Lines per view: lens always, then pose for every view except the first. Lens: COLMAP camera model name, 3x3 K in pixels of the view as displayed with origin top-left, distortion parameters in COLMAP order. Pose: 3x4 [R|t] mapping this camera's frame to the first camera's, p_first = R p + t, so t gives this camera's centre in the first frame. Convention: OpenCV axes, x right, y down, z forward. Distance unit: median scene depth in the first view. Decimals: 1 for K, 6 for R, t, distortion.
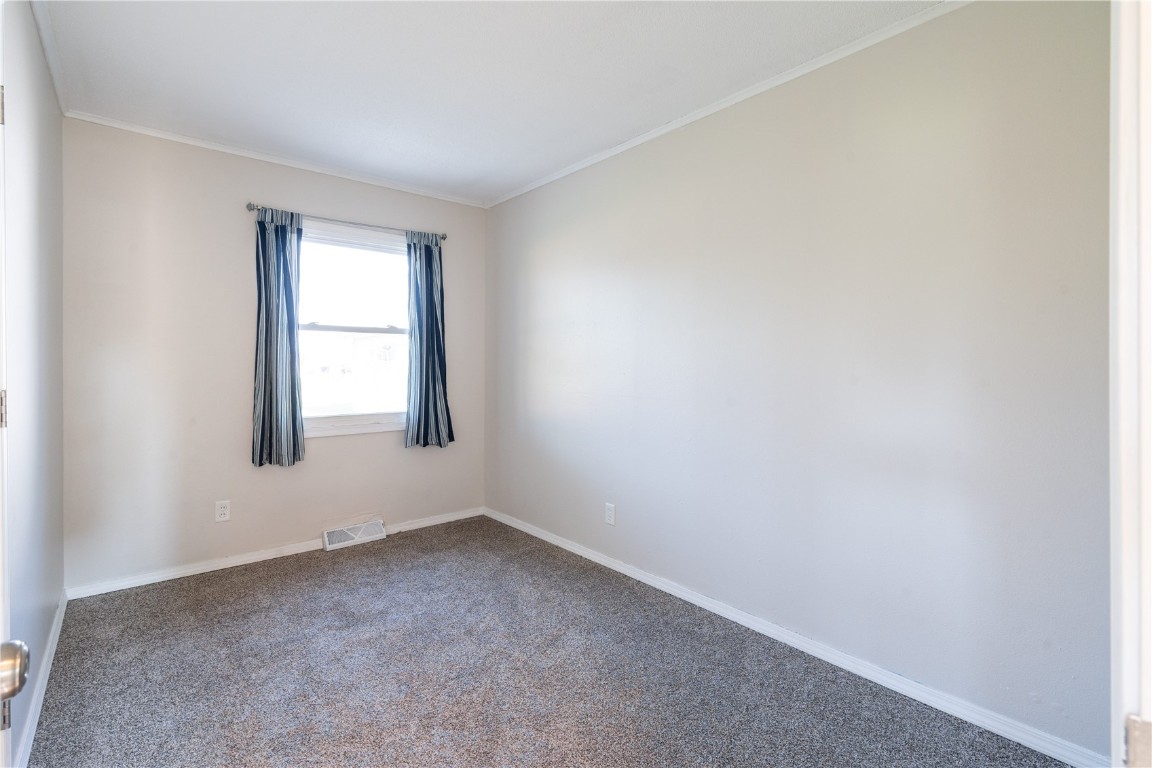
lens RADIAL K [[541.4, 0, 584.0], [0, 541.4, 364.8], [0, 0, 1]] dist [-0.001657, 0.000317]
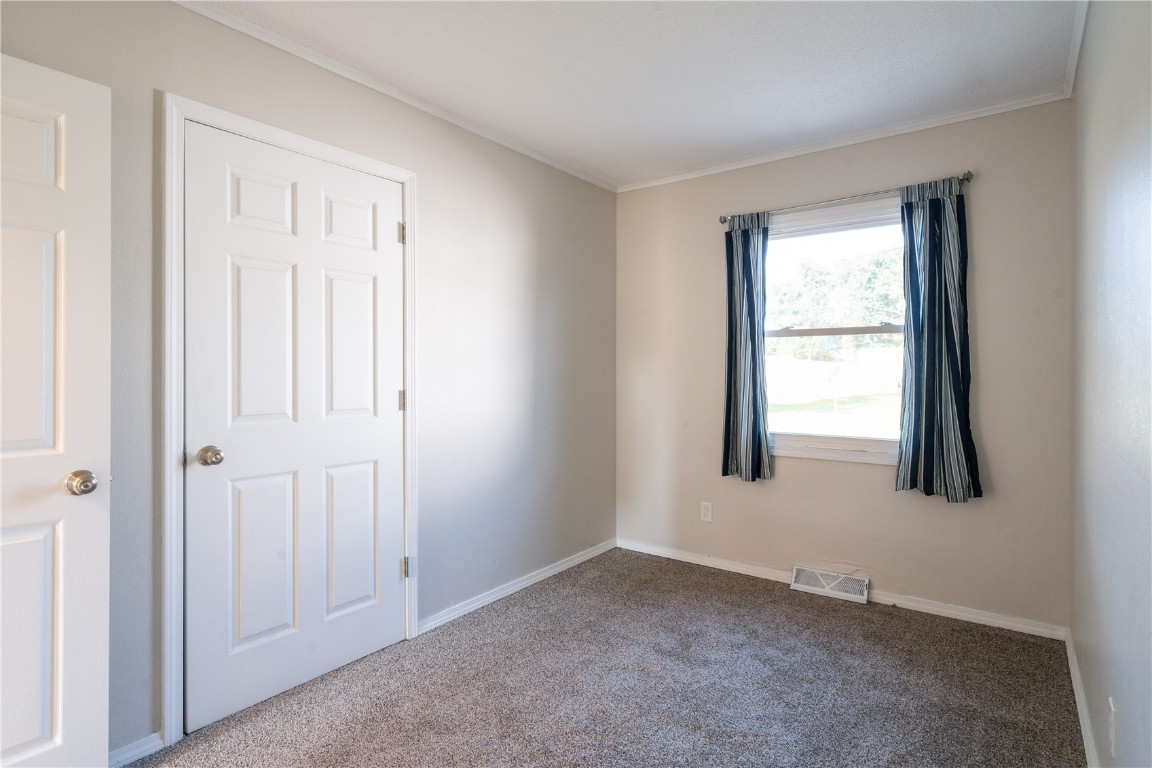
lens RADIAL K [[609.4, 0, 574.5], [0, 609.4, 367.4], [0, 0, 1]] dist [0.003527, 0.000974]
pose [[0.195788, -0.007768, -0.980616, 0.424700], [0.001332, 0.999970, -0.007655, -0.005219], [0.980645, 0.000193, 0.195792, 0.467753]]
